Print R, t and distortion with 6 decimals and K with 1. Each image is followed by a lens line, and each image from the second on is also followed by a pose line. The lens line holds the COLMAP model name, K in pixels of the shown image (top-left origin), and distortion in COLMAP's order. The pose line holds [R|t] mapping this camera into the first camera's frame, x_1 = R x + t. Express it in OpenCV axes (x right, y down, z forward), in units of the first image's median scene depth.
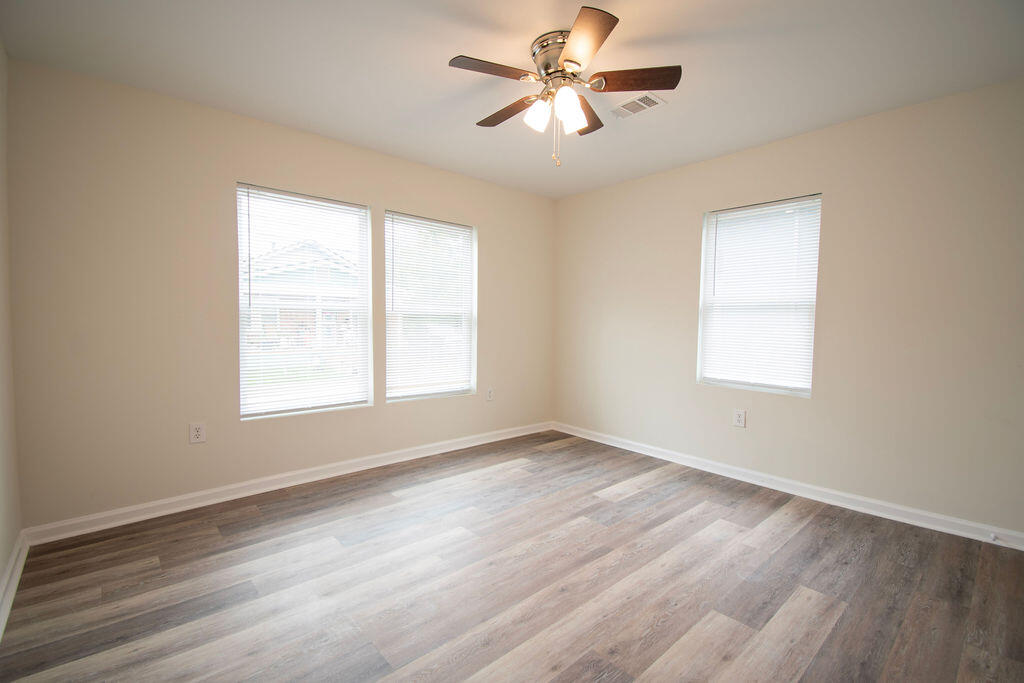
lens RADIAL K [[456.9, 0, 512.0], [0, 456.9, 341.5], [0, 0, 1]] dist [0.030861, -0.025374]
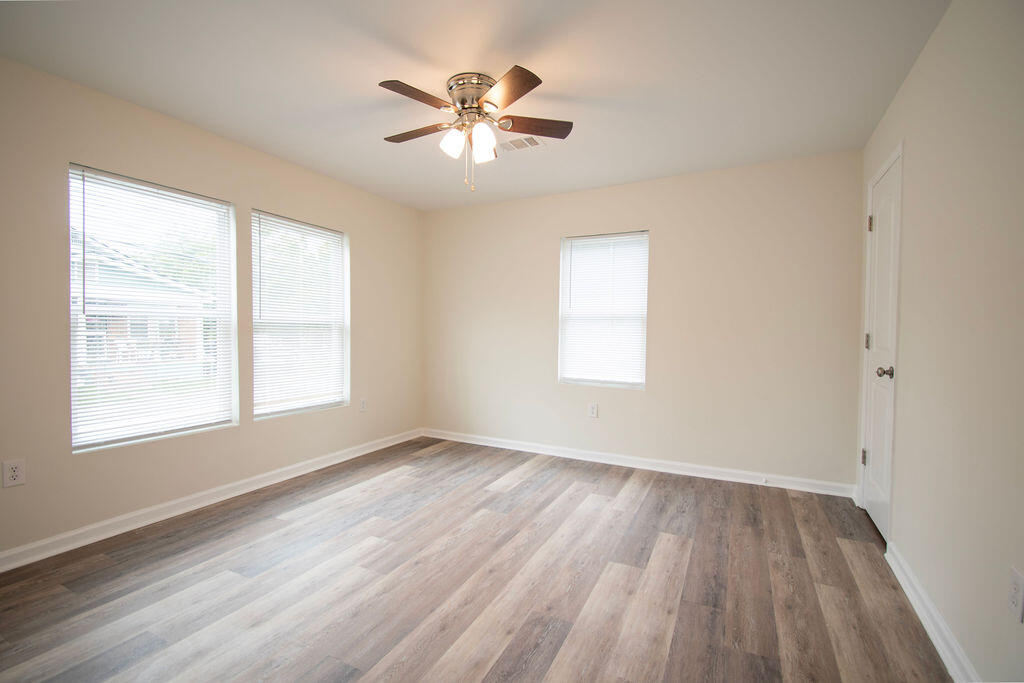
lens RADIAL K [[456.9, 0, 512.0], [0, 456.9, 341.5], [0, 0, 1]] dist [0.030861, -0.025374]
pose [[0.928218, -0.012072, 0.371842, -0.171078], [0.018930, 0.999711, -0.014797, 0.000337], [-0.371556, 0.020774, 0.928178, -0.044827]]
